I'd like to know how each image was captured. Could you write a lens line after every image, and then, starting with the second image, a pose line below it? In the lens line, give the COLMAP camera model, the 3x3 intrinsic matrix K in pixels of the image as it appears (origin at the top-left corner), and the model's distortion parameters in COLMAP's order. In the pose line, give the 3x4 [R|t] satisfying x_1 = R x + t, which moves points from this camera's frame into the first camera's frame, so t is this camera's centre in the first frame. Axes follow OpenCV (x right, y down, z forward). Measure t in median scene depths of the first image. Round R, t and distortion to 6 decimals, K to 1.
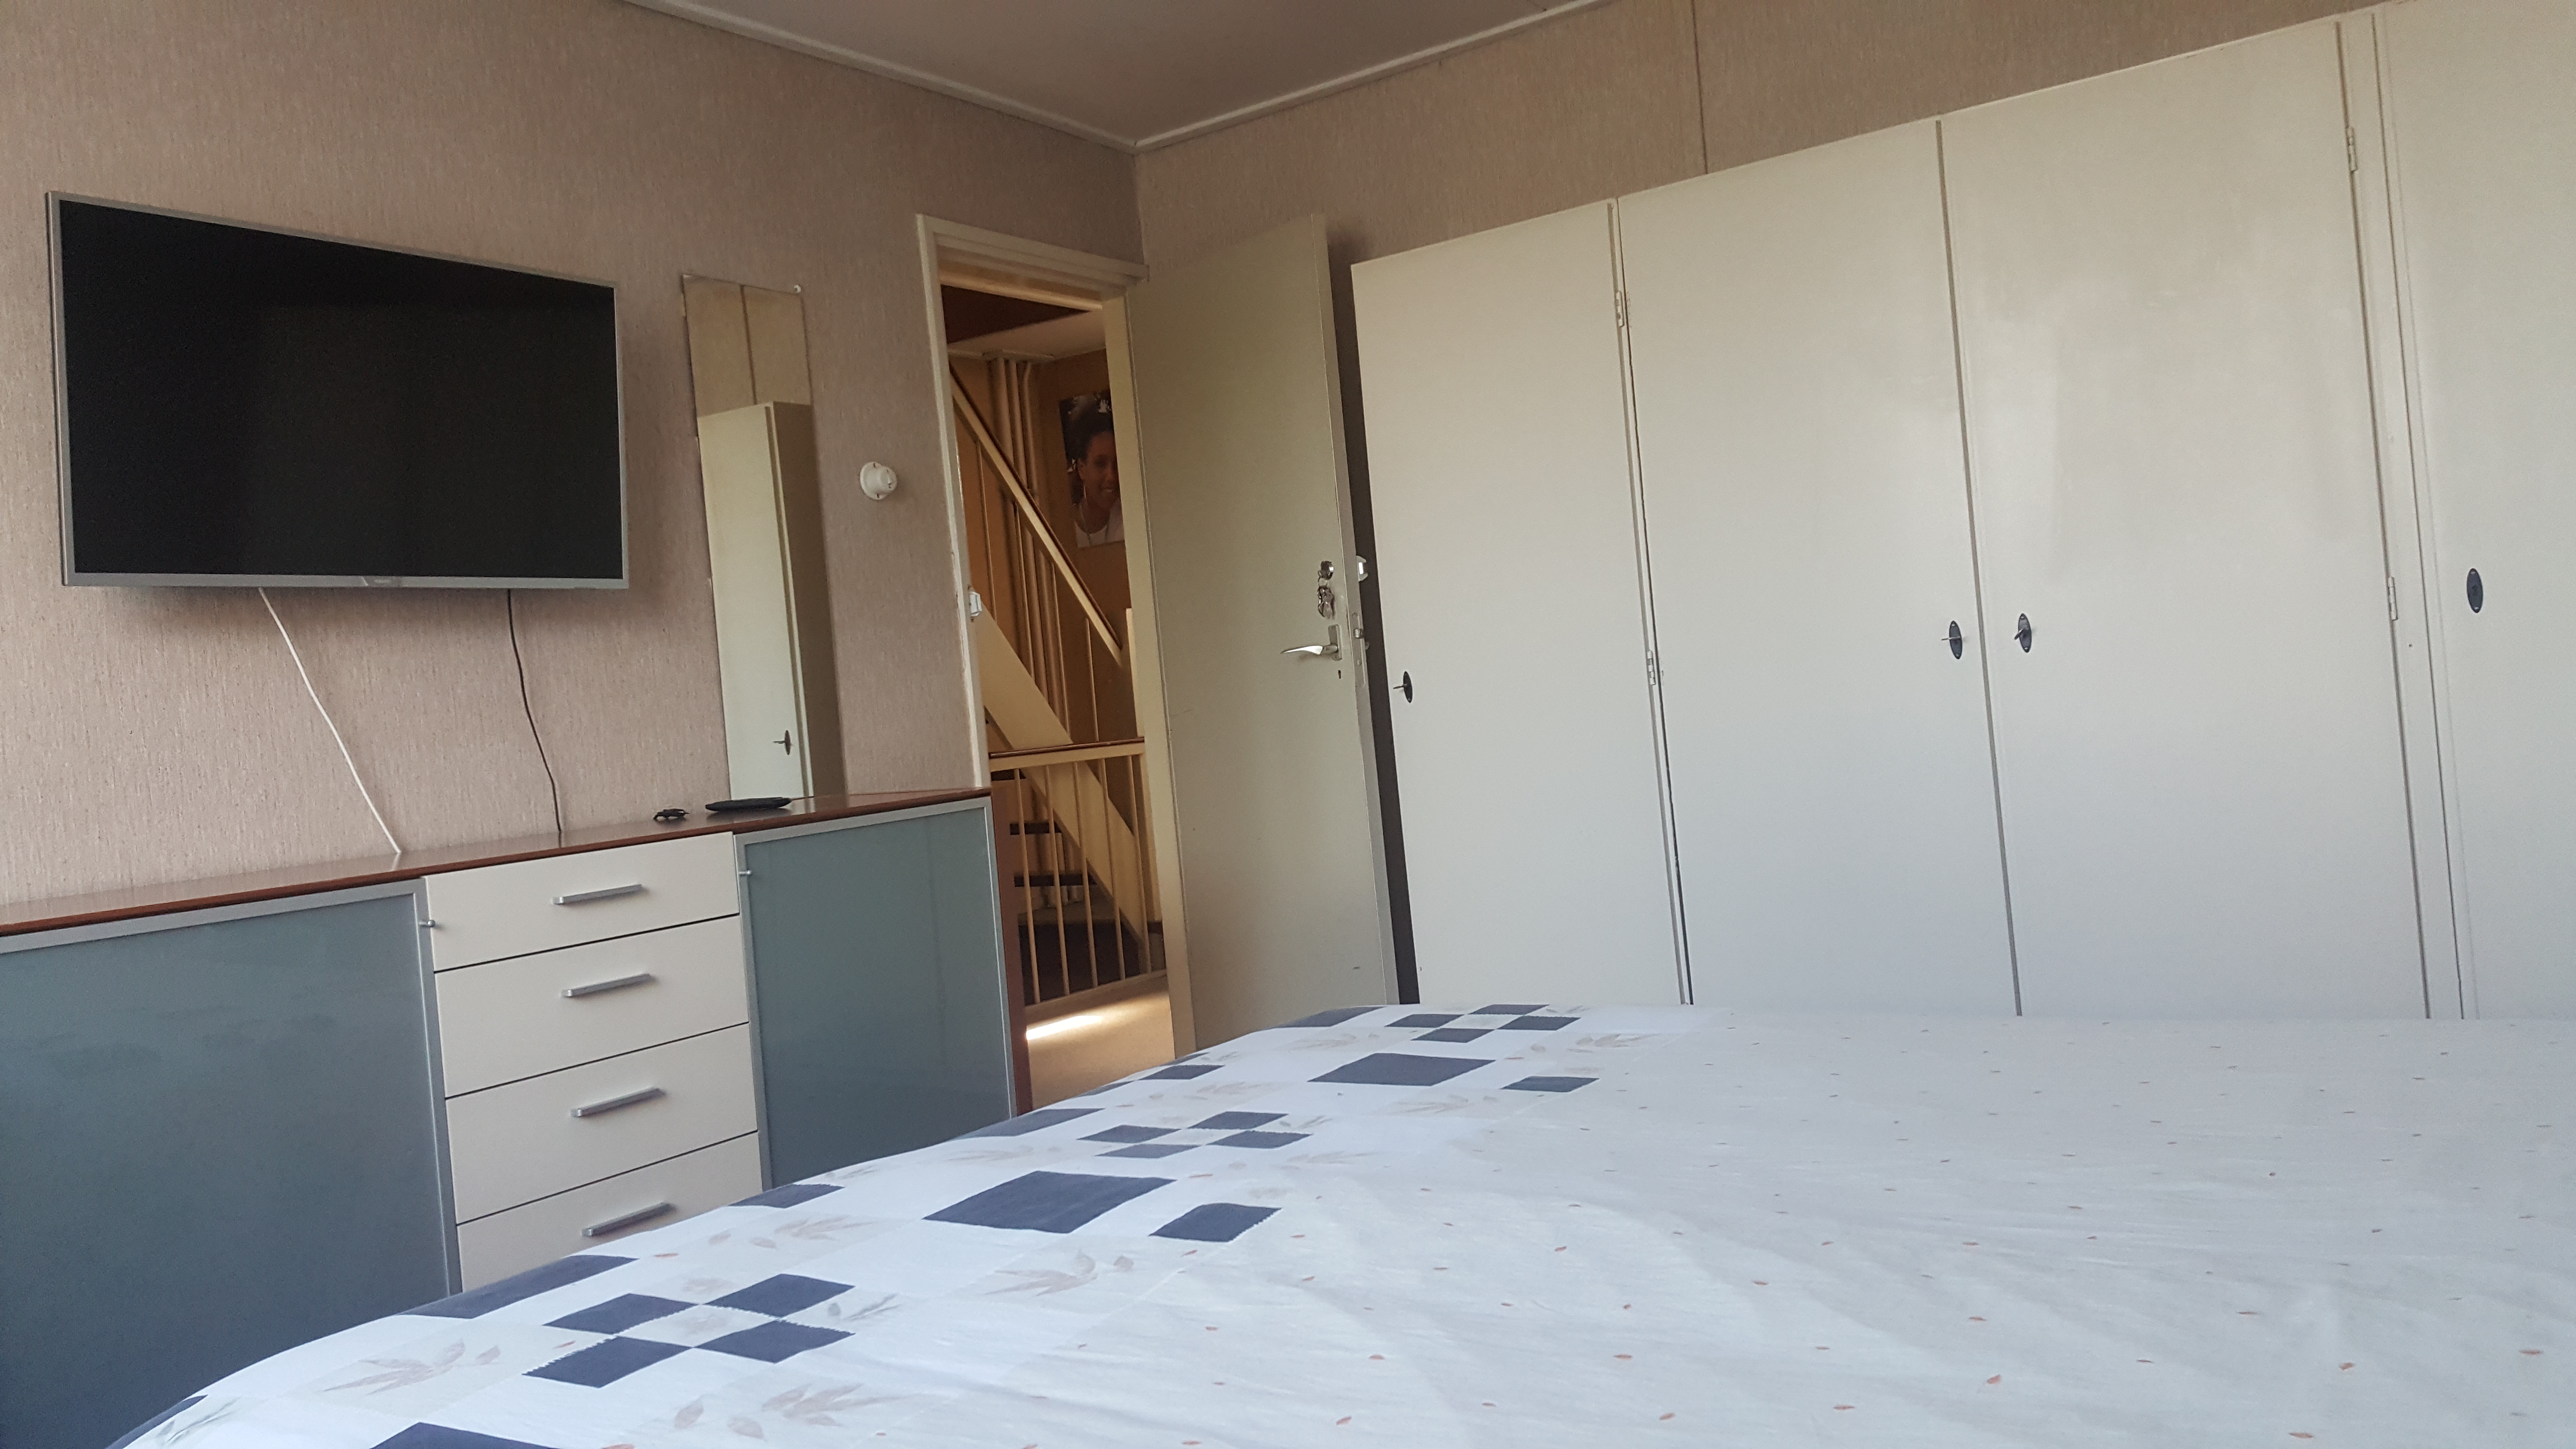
lens RADIAL K [[1865.7, 0, 1260.0], [0, 1865.7, 727.4], [0, 0, 1]] dist [0.102576, -0.141018]
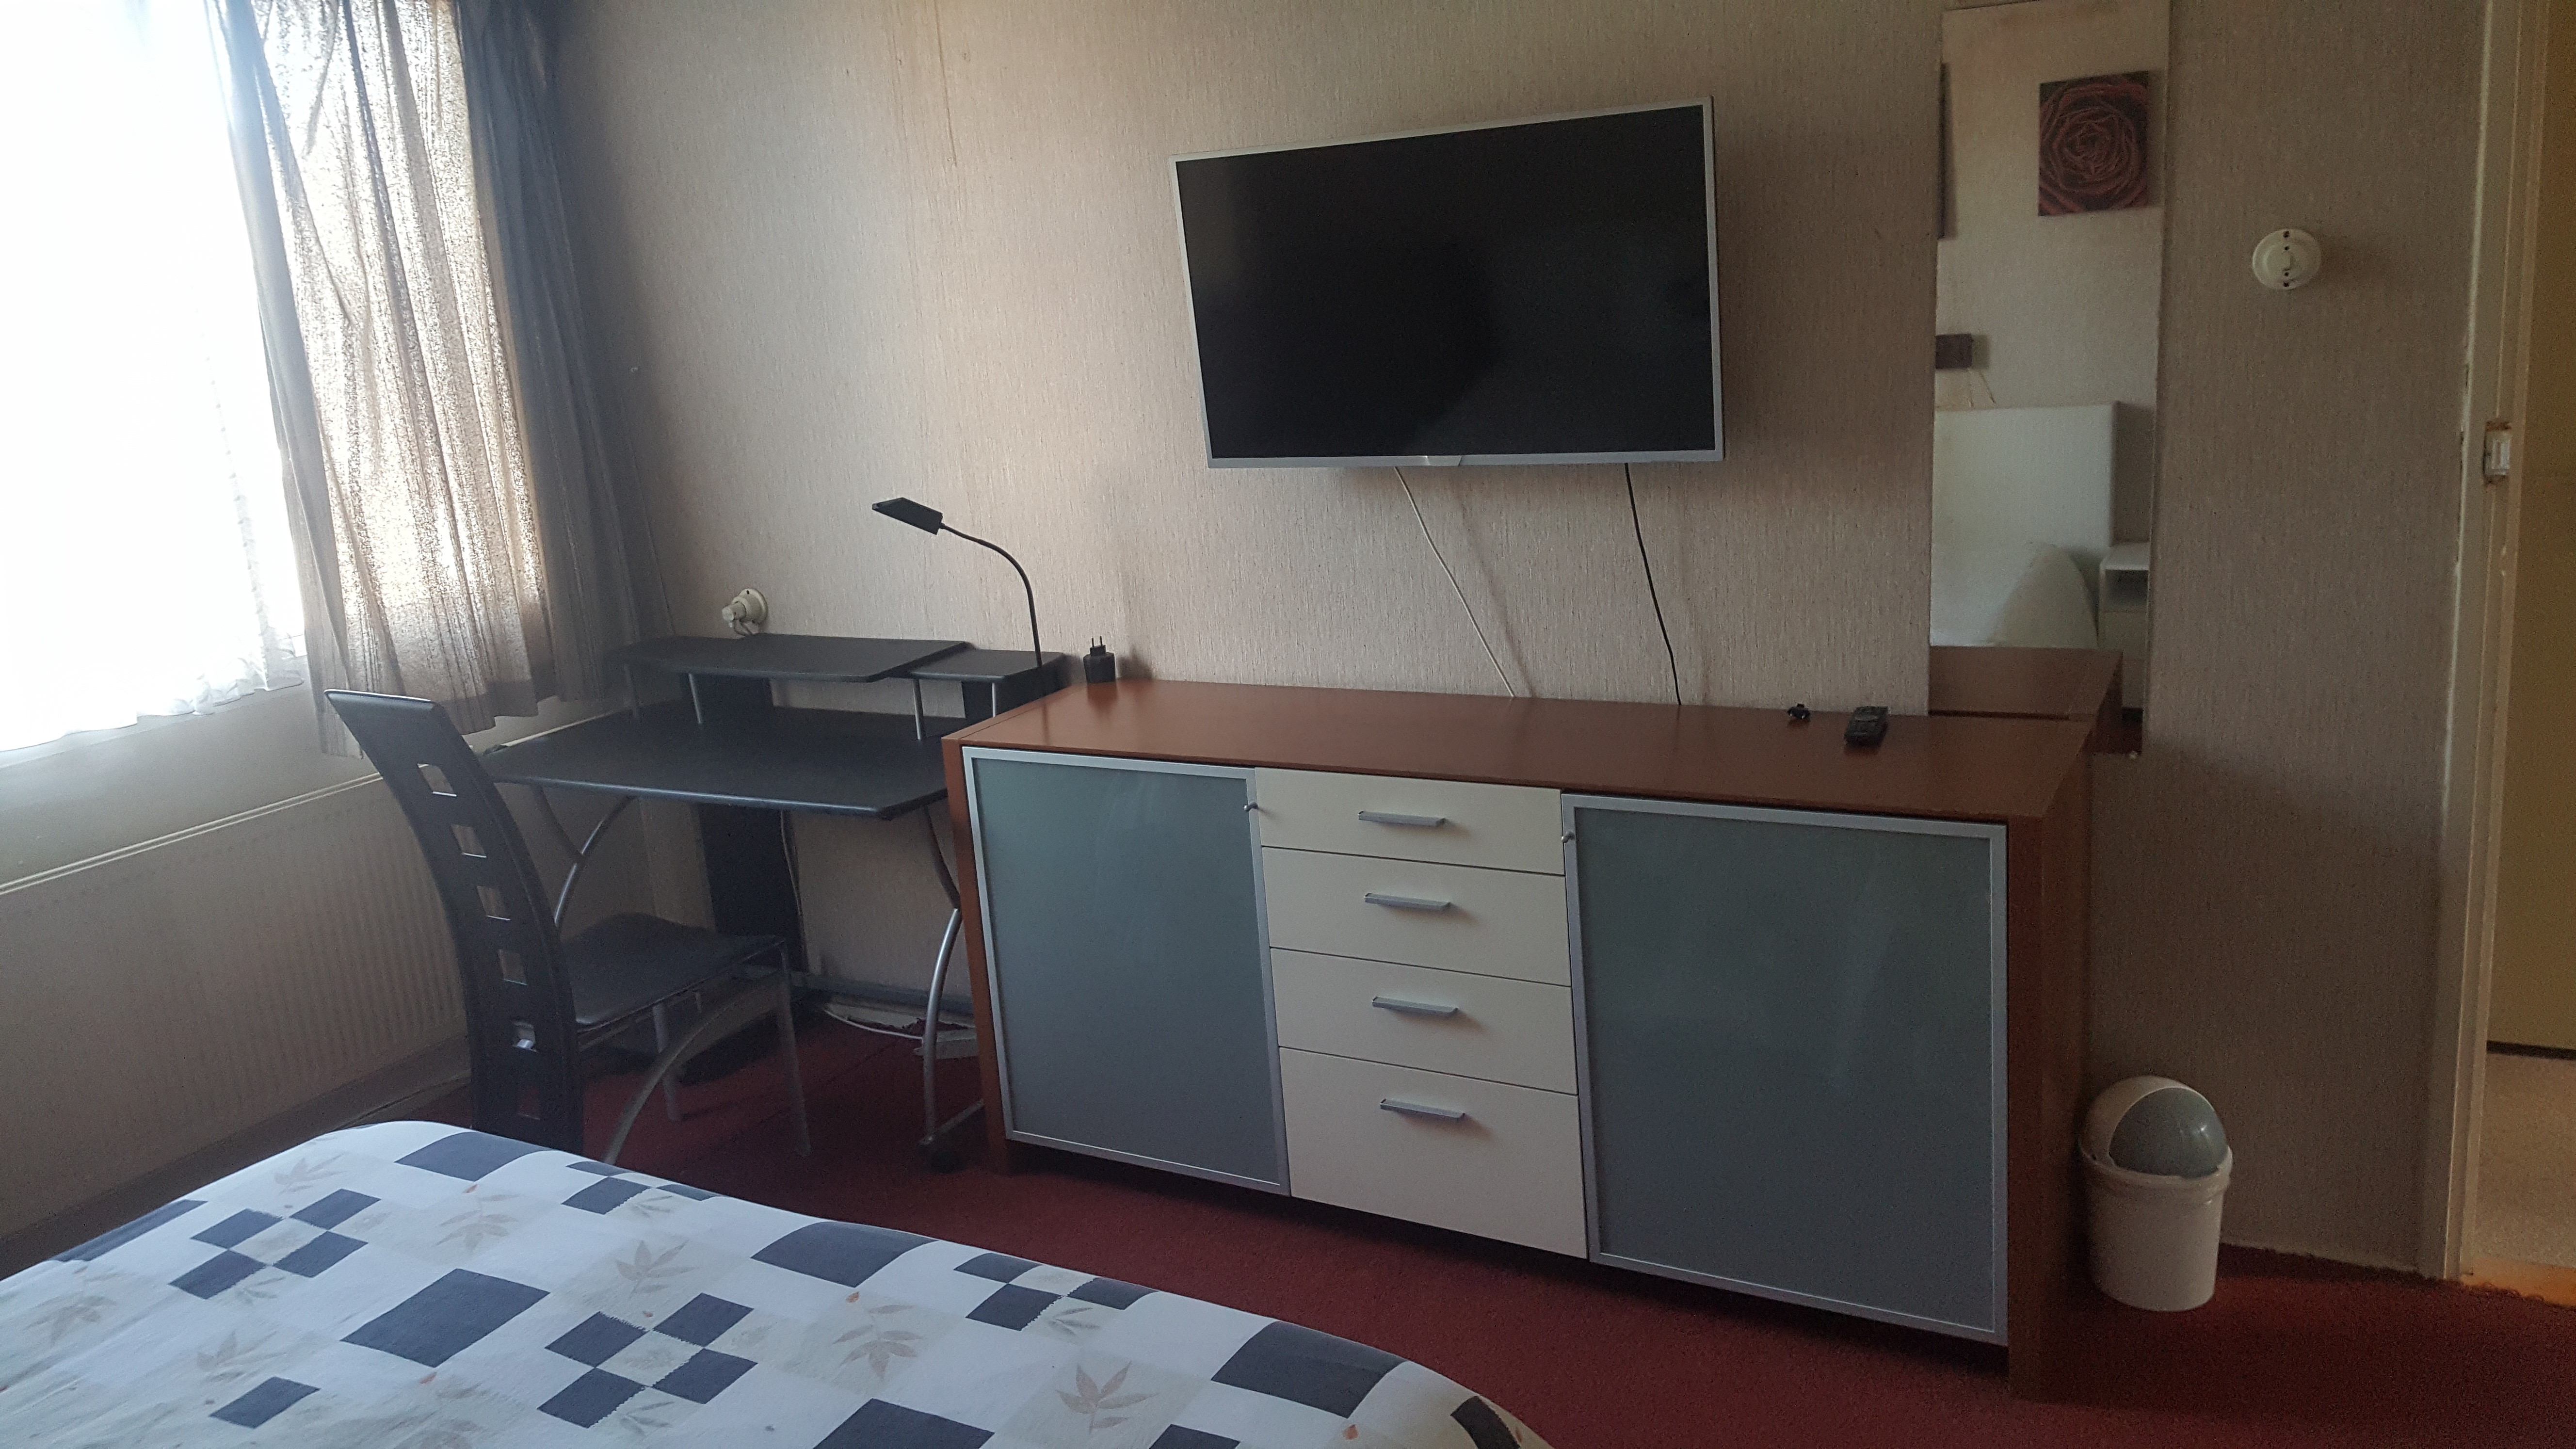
lens RADIAL K [[1865.7, 0, 1260.0], [0, 1865.7, 727.4], [0, 0, 1]] dist [0.102576, -0.141018]
pose [[0.103088, 0.321060, -0.941432, 0.543819], [0.049978, 0.943607, 0.327274, -0.275120], [0.993416, -0.080789, 0.081229, 0.773880]]
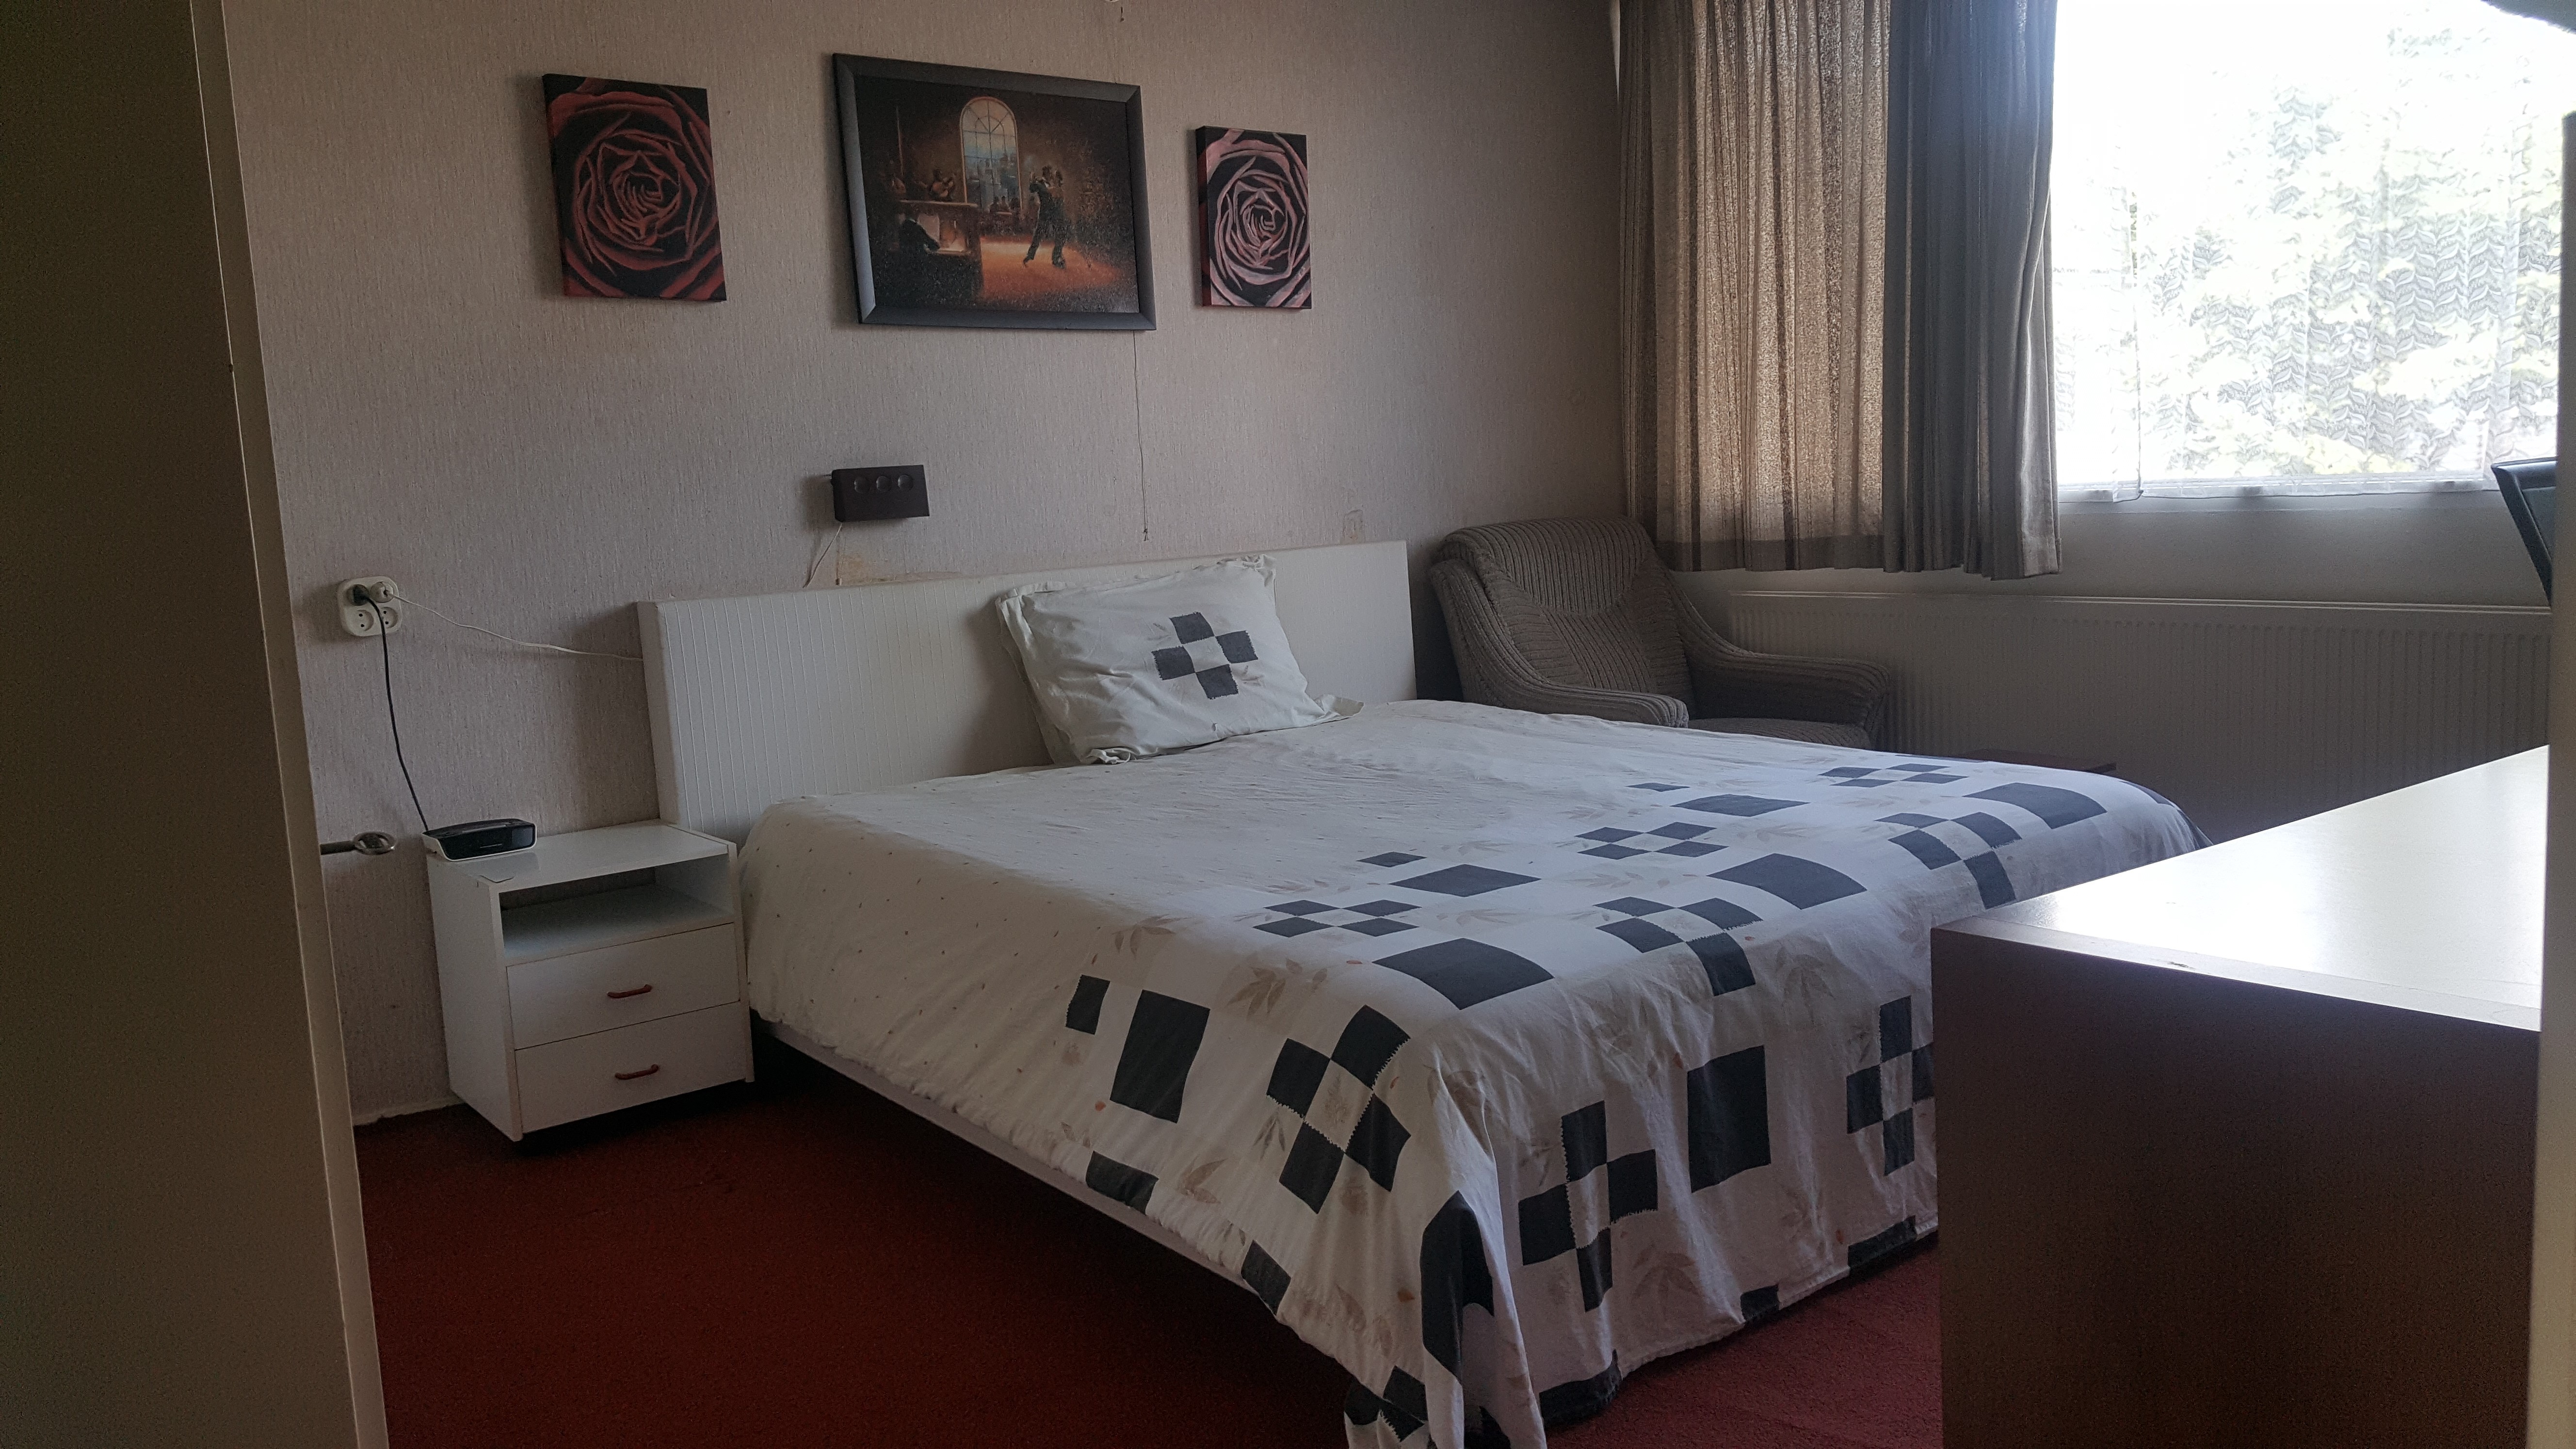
lens RADIAL K [[1865.7, 0, 1260.0], [0, 1865.7, 727.4], [0, 0, 1]] dist [0.102576, -0.141018]
pose [[-0.936323, 0.103284, 0.335607, -0.155475], [0.148281, 0.982665, 0.111278, -0.053320], [-0.318296, 0.153956, -0.935406, 1.507793]]
